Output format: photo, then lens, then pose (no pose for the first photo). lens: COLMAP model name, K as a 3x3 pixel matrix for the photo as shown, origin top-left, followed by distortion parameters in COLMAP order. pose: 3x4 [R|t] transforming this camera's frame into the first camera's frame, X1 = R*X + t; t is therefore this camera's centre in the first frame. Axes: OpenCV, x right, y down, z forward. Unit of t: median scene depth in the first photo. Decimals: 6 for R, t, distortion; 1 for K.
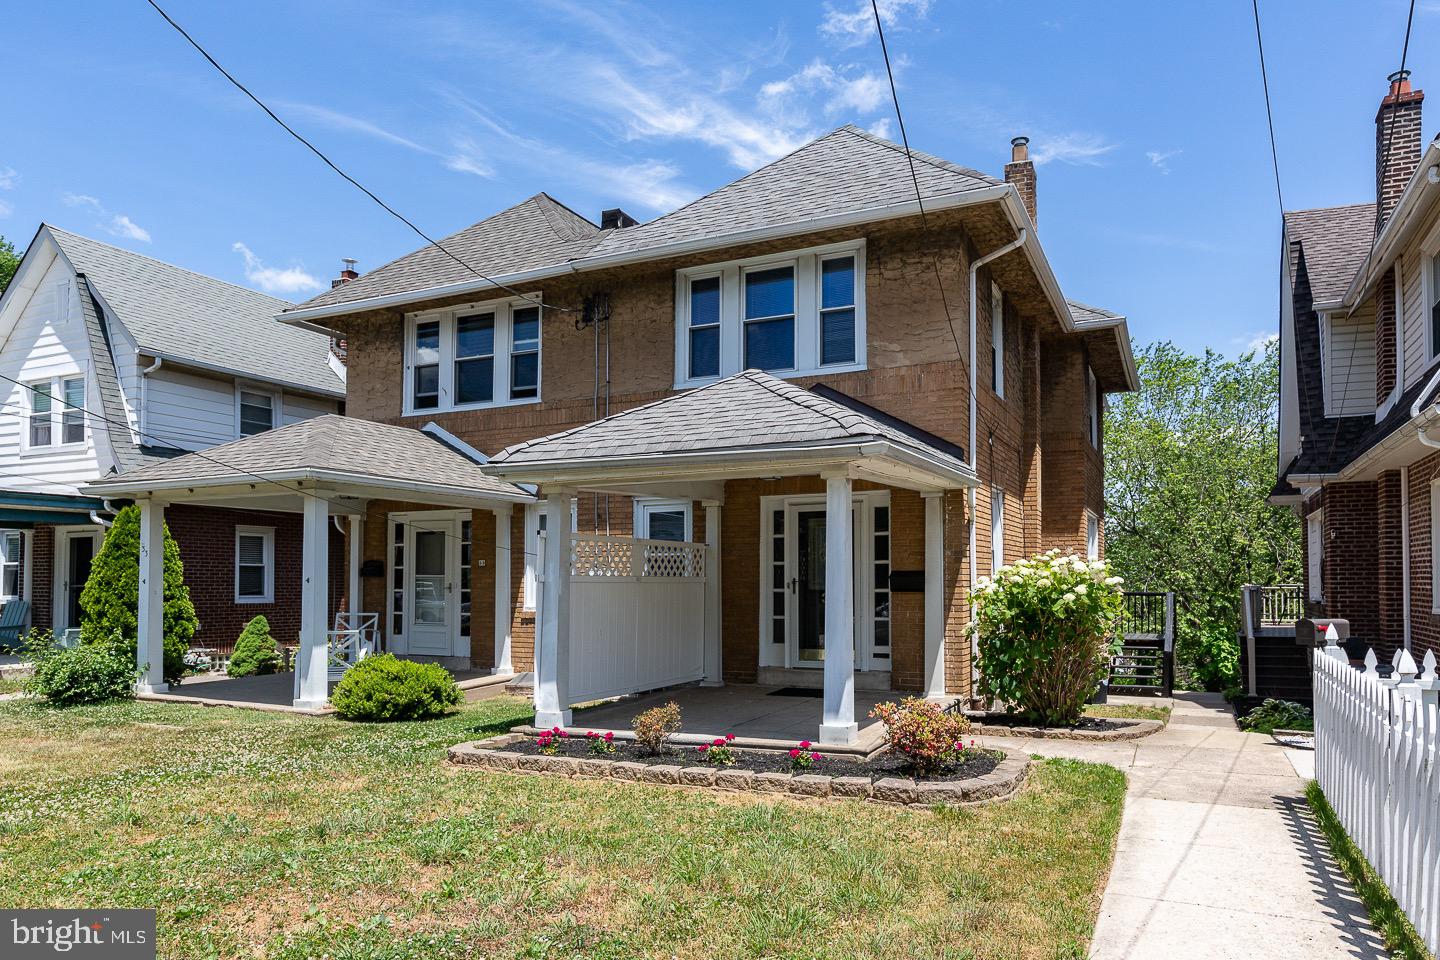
lens RADIAL K [[896.9, 0, 757.6], [0, 896.9, 420.3], [0, 0, 1]] dist [0.008393, -0.004918]
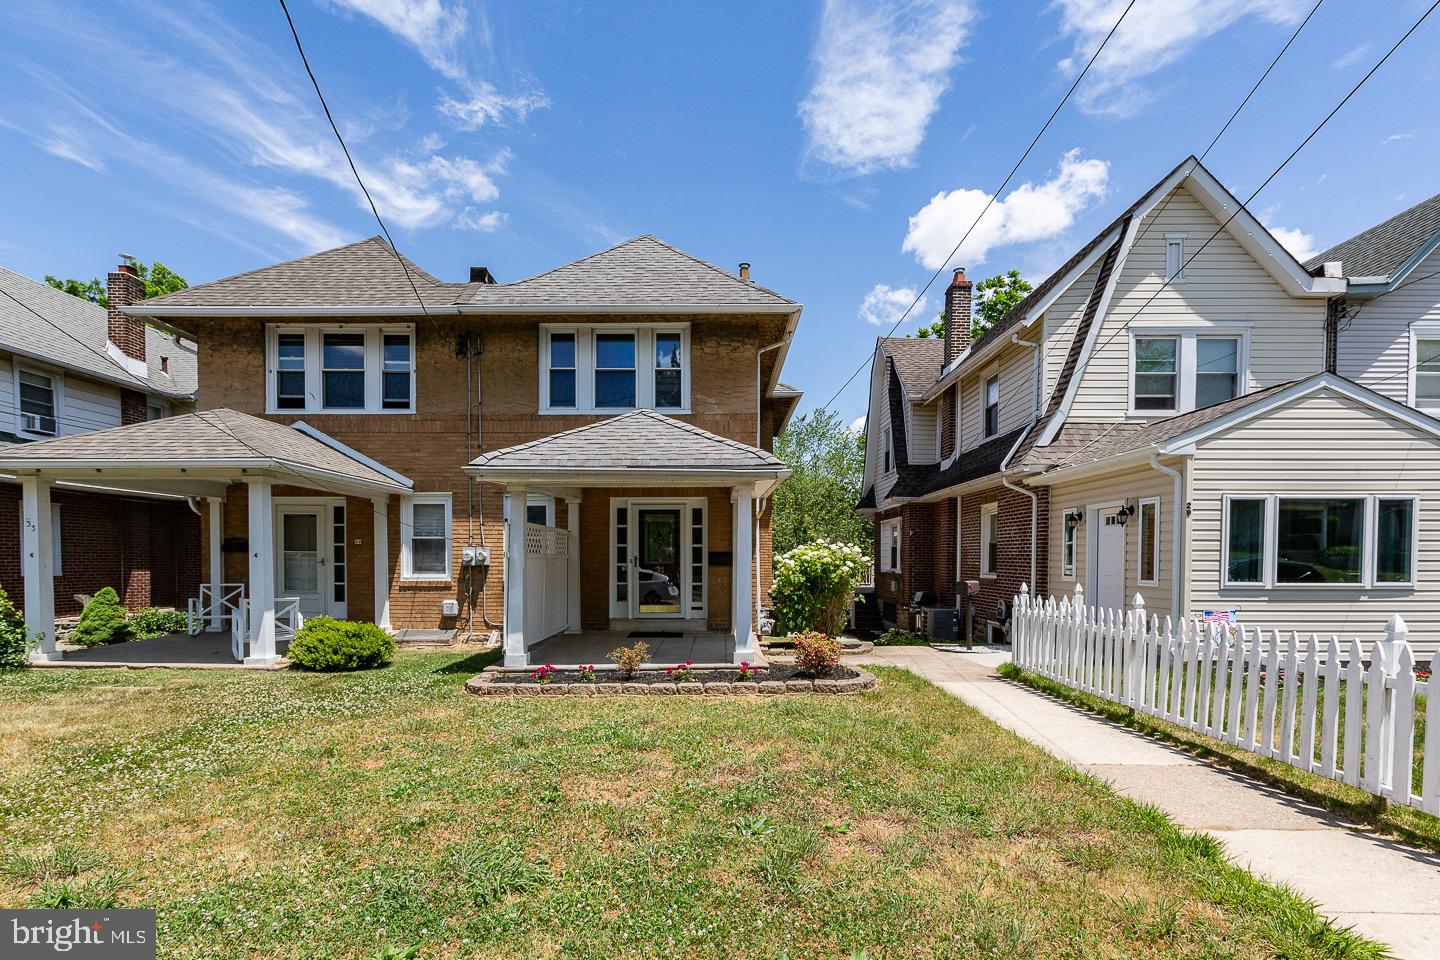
lens RADIAL K [[667.6, 0, 683.5], [0, 667.6, 462.8], [0, 0, 1]] dist [0.000335, 0.000037]
pose [[0.917128, 0.060513, 0.393972, -0.307140], [-0.074831, 0.996974, 0.021067, 0.000371], [-0.391505, -0.048802, 0.918881, 0.003517]]
